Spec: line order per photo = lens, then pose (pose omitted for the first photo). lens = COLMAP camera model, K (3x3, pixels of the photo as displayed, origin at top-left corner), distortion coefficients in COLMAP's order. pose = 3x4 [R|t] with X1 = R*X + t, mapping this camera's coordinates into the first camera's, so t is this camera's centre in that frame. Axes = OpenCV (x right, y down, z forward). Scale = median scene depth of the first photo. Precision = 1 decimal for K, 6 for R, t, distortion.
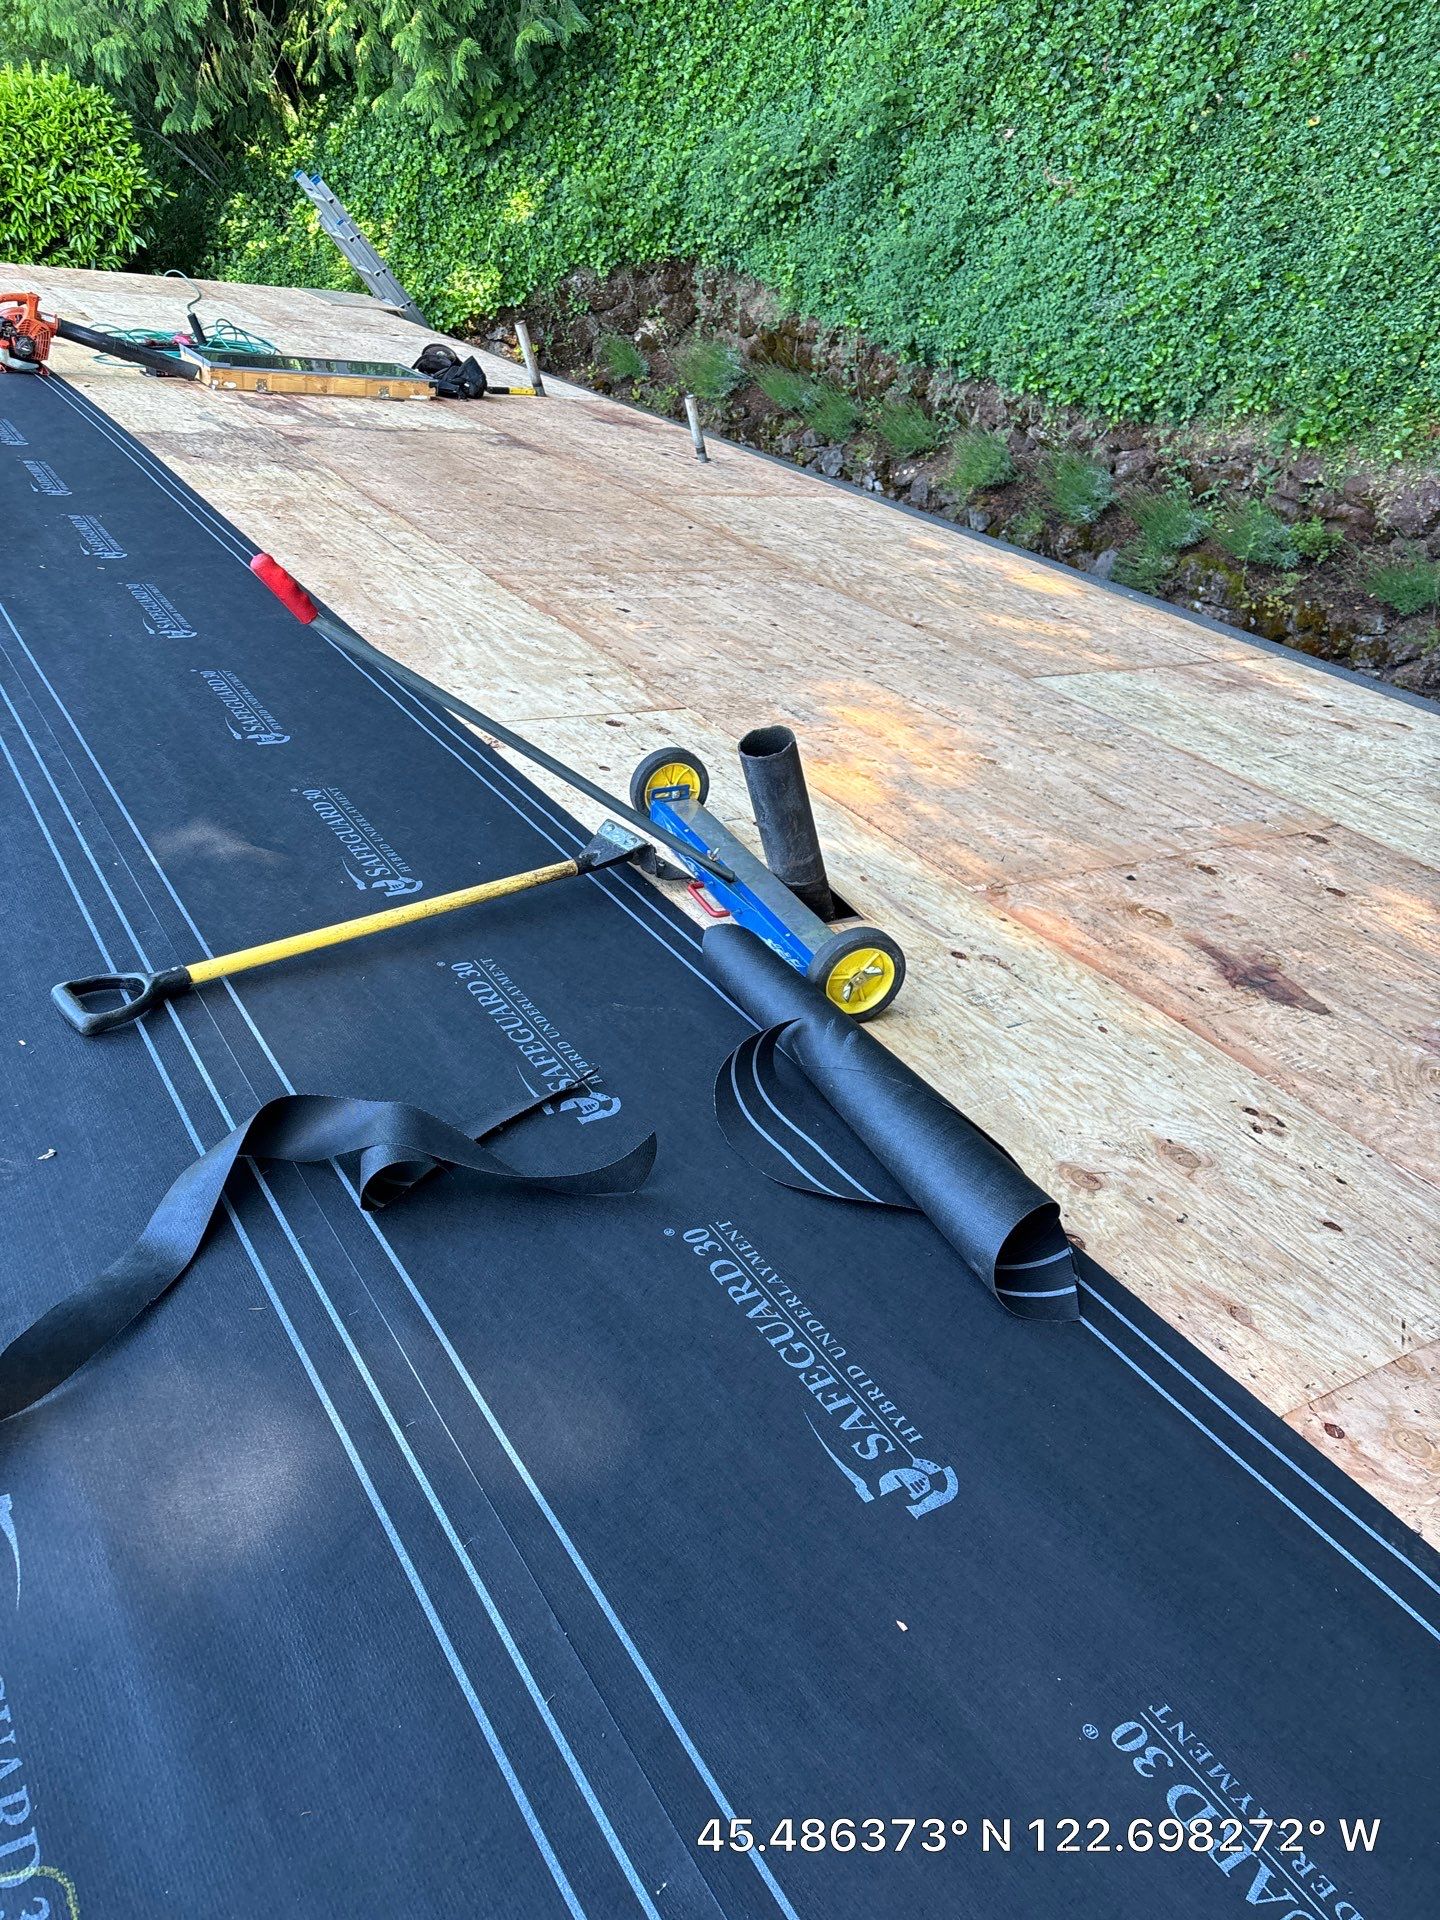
lens RADIAL K [[1407.1, 0, 700.4], [0, 1407.1, 960.6], [0, 0, 1]] dist [0.076992, -0.080162]
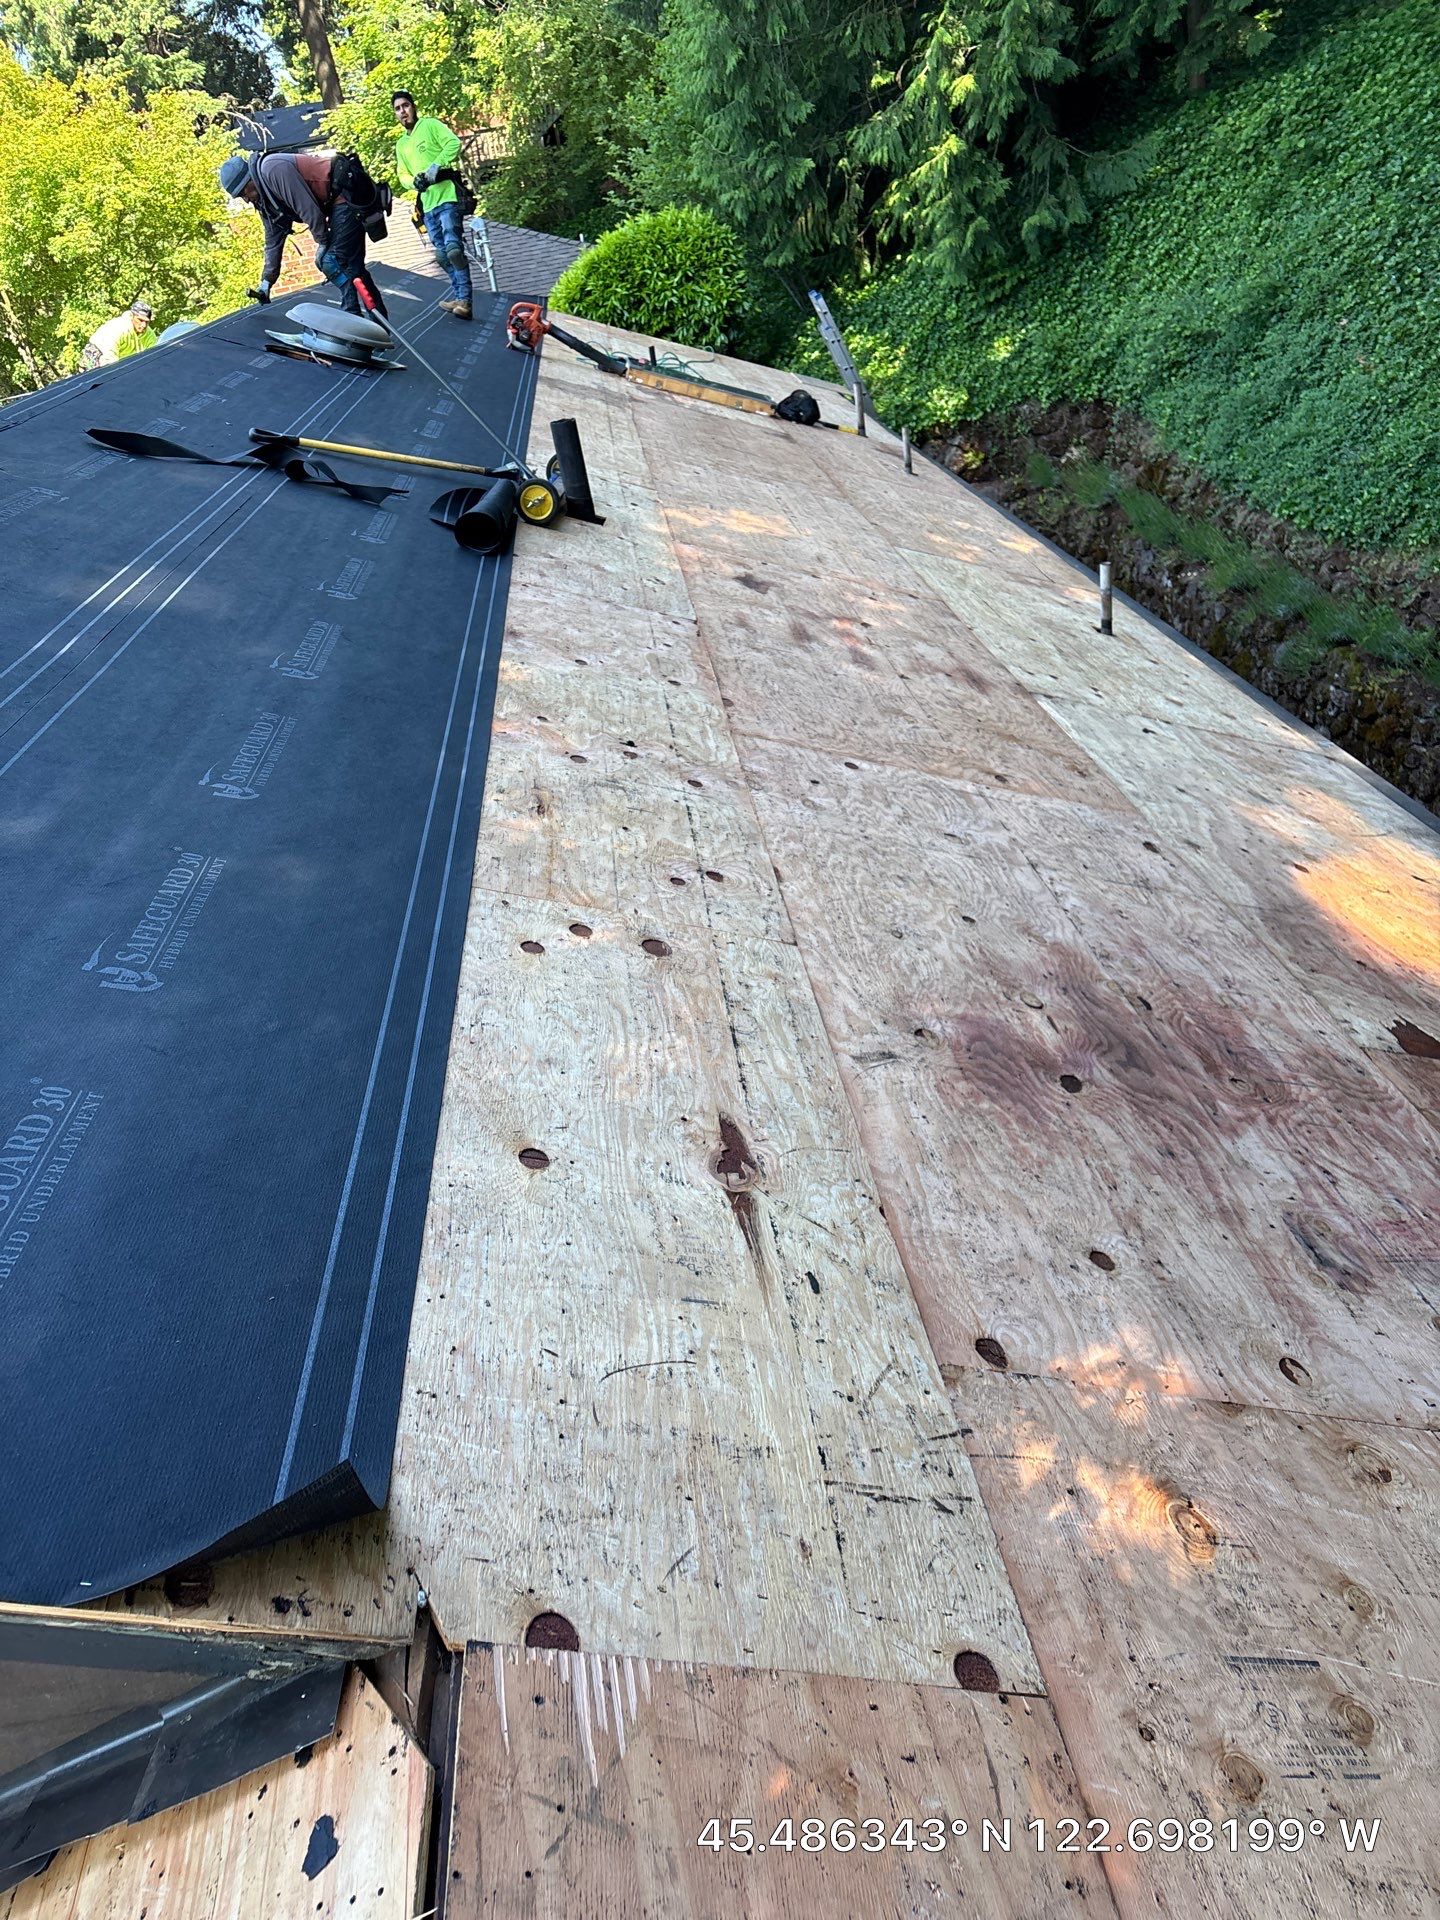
lens RADIAL K [[1468.8, 0, 731.2], [0, 1468.8, 966.4], [0, 0, 1]] dist [0.035801, -0.010264]
pose [[0.894403, 0.278212, -0.350201, 0.270950], [-0.320570, 0.944769, -0.068168, 0.148217], [0.311894, 0.173234, 0.934191, -0.189400]]
